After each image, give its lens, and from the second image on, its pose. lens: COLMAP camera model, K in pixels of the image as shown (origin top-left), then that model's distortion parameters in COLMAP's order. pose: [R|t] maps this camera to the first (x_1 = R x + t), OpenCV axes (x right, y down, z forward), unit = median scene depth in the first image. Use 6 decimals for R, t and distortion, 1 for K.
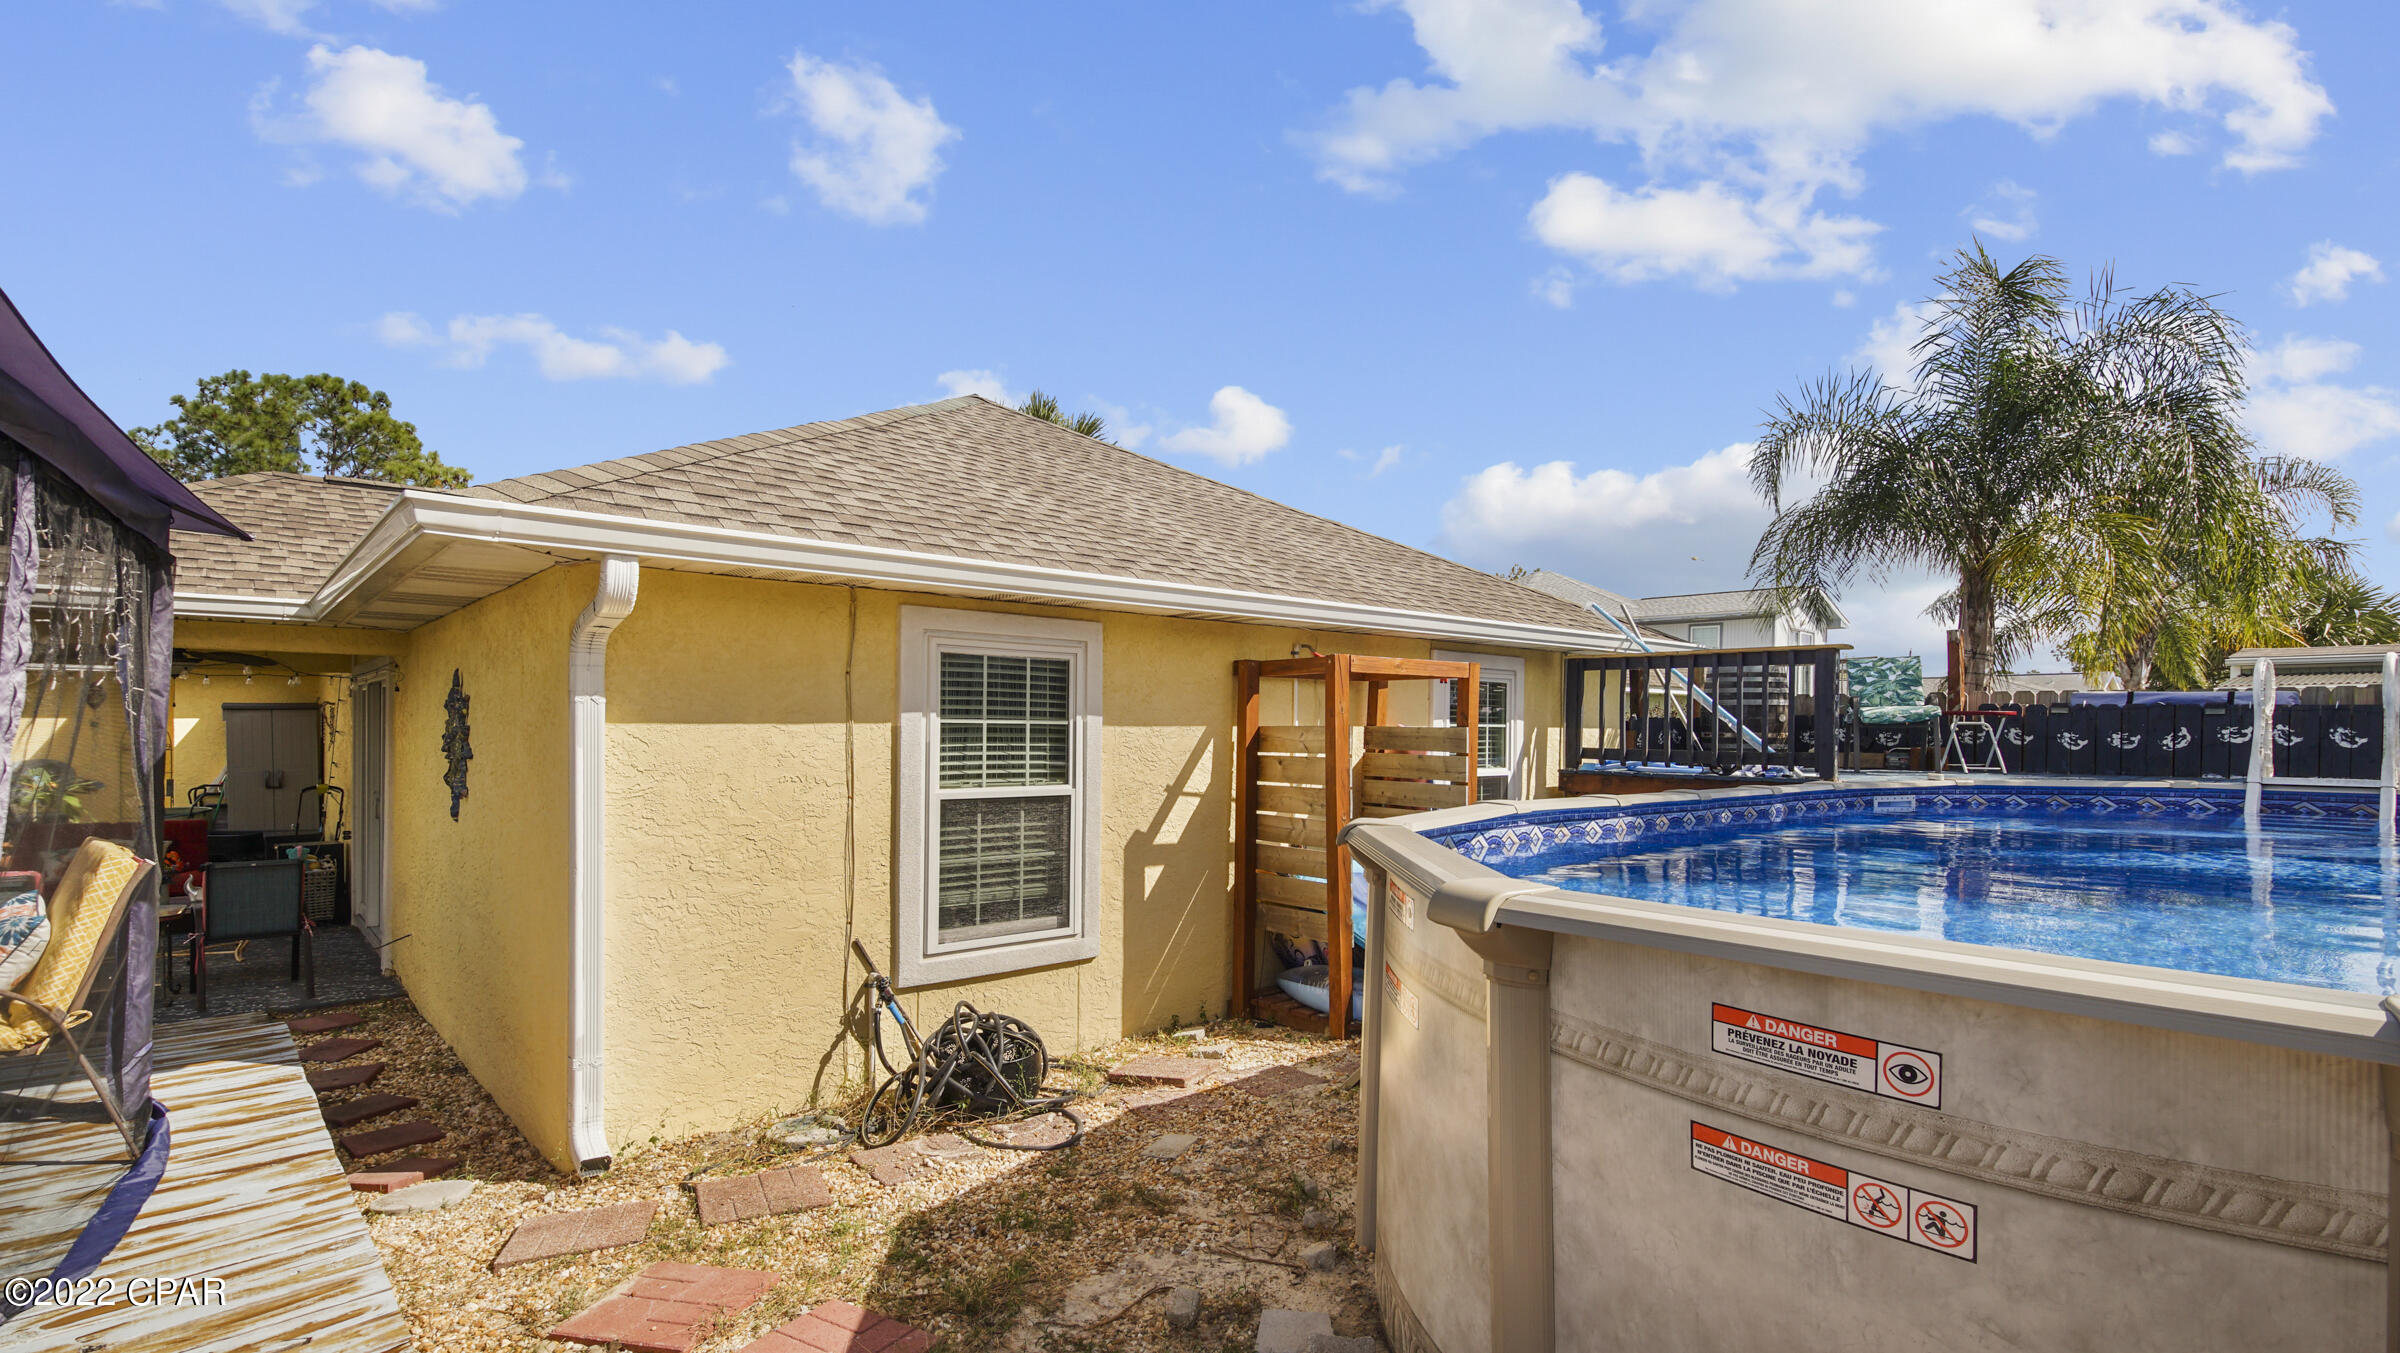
lens RADIAL K [[1091.4, 0, 1145.8], [0, 1091.4, 715.7], [0, 0, 1]] dist [0.041845, -0.011373]
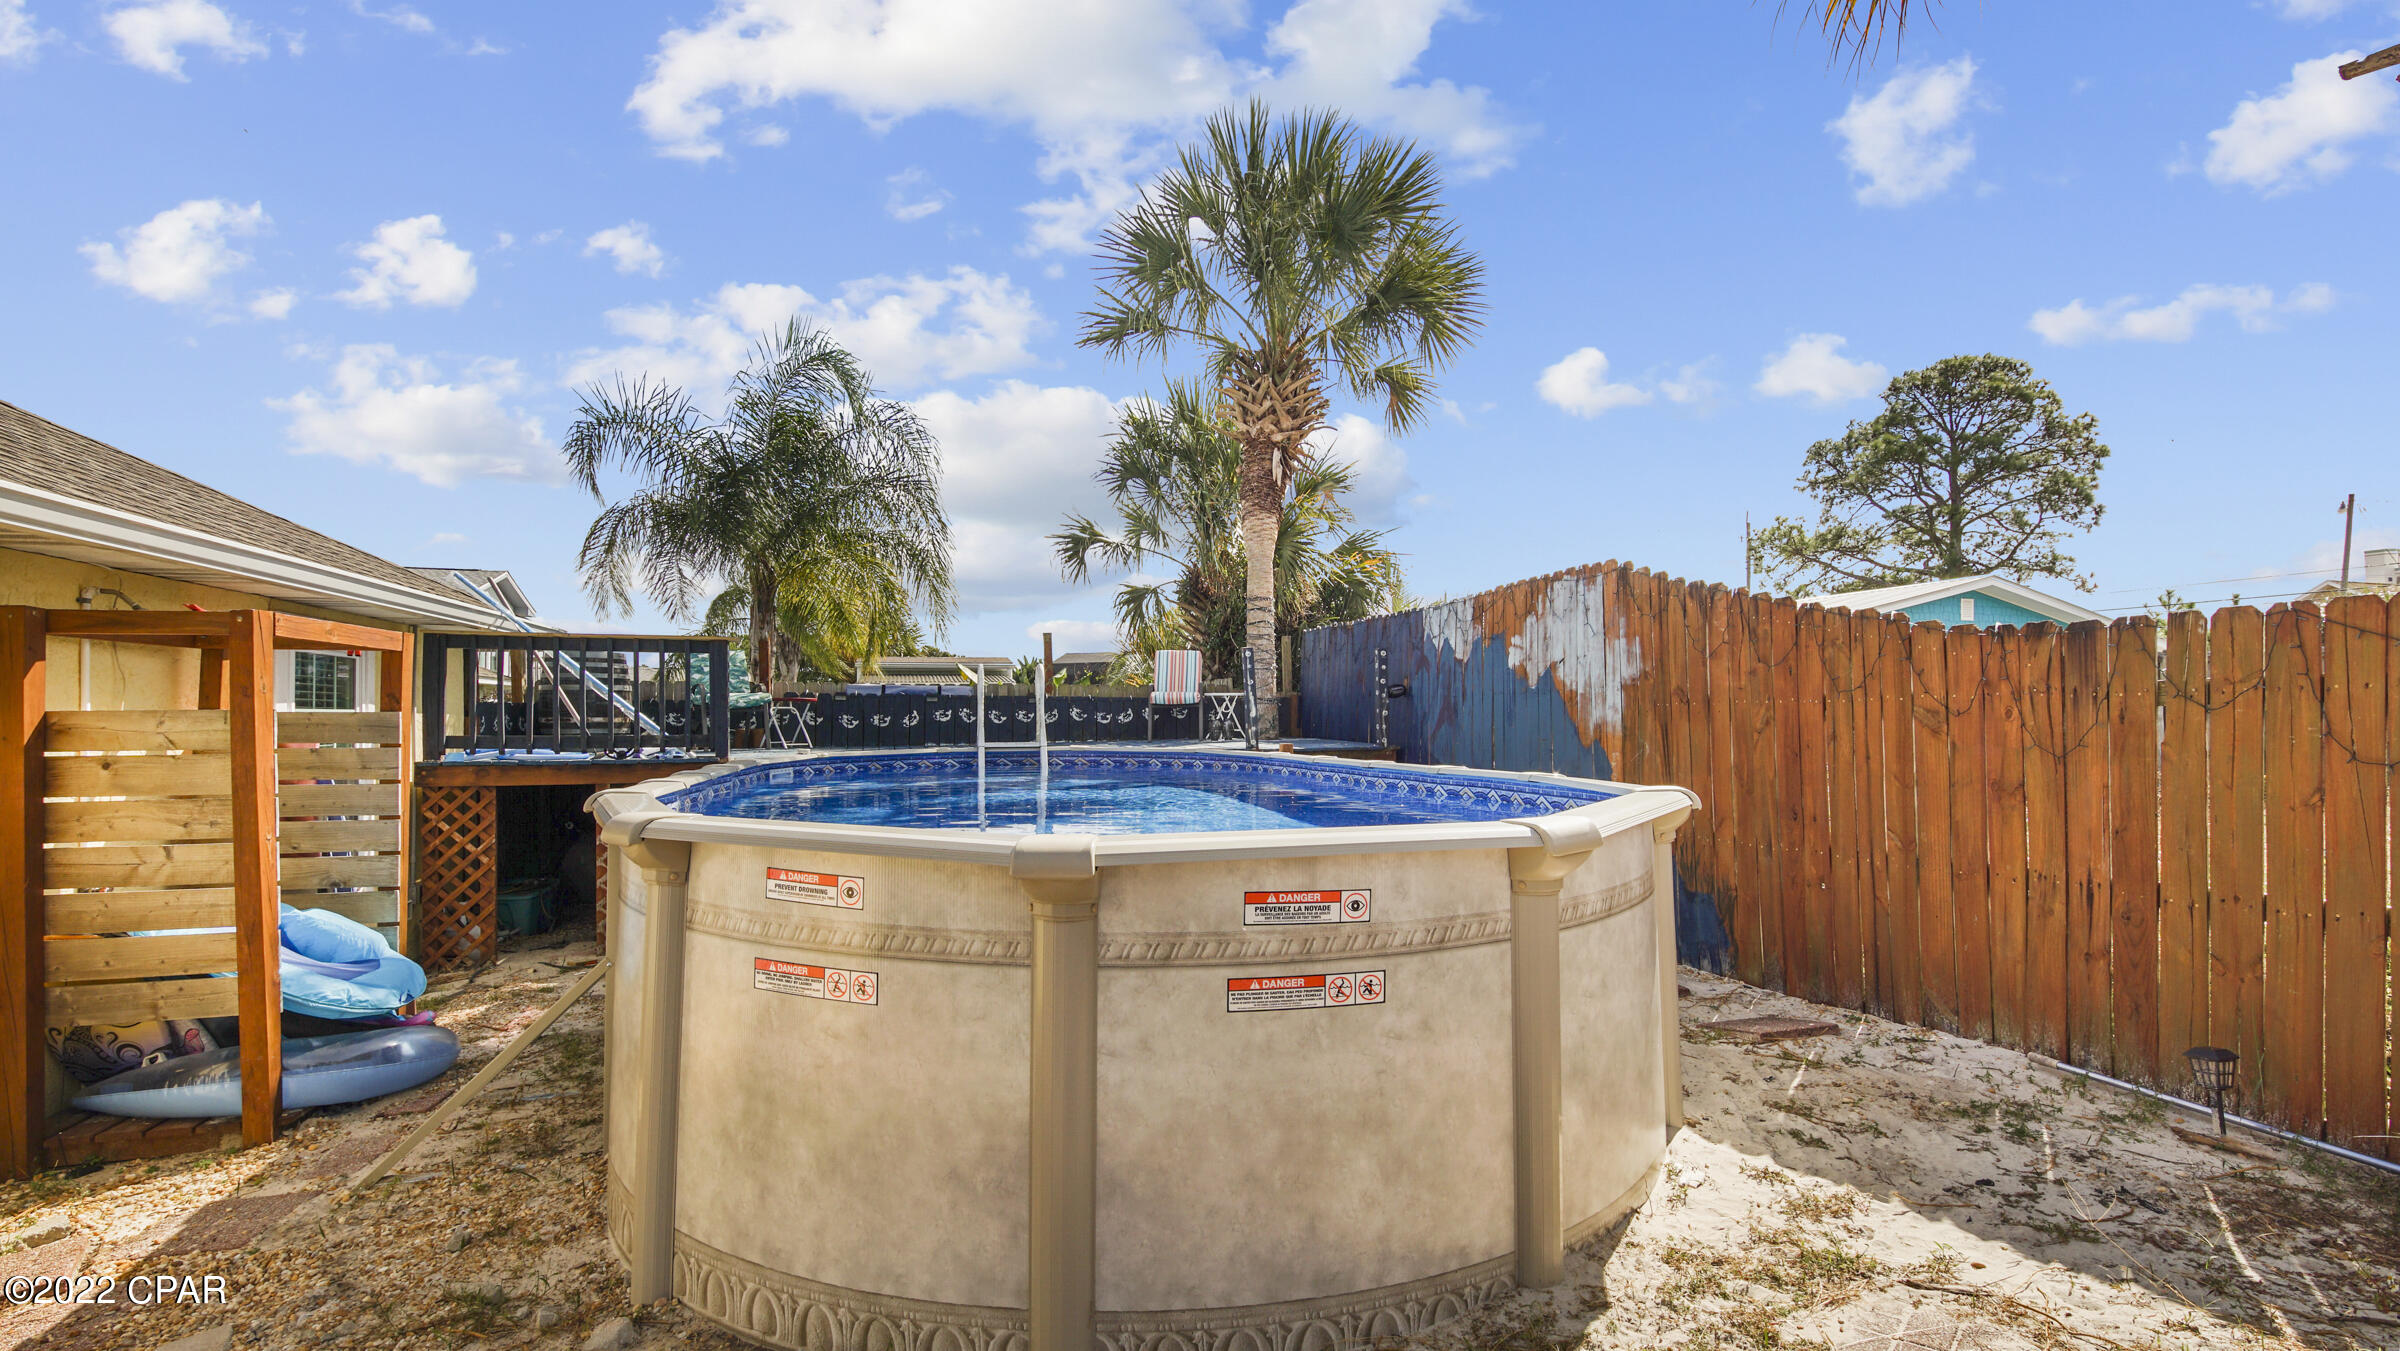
lens RADIAL K [[1091.4, 0, 1198.2], [0, 1091.4, 693.1], [0, 0, 1]] dist [0.041845, -0.011373]
pose [[0.426564, 0.011653, 0.904382, -0.226373], [-0.003506, 0.999931, -0.011231, 0.004212], [-0.904451, 0.001620, 0.426575, 0.123100]]
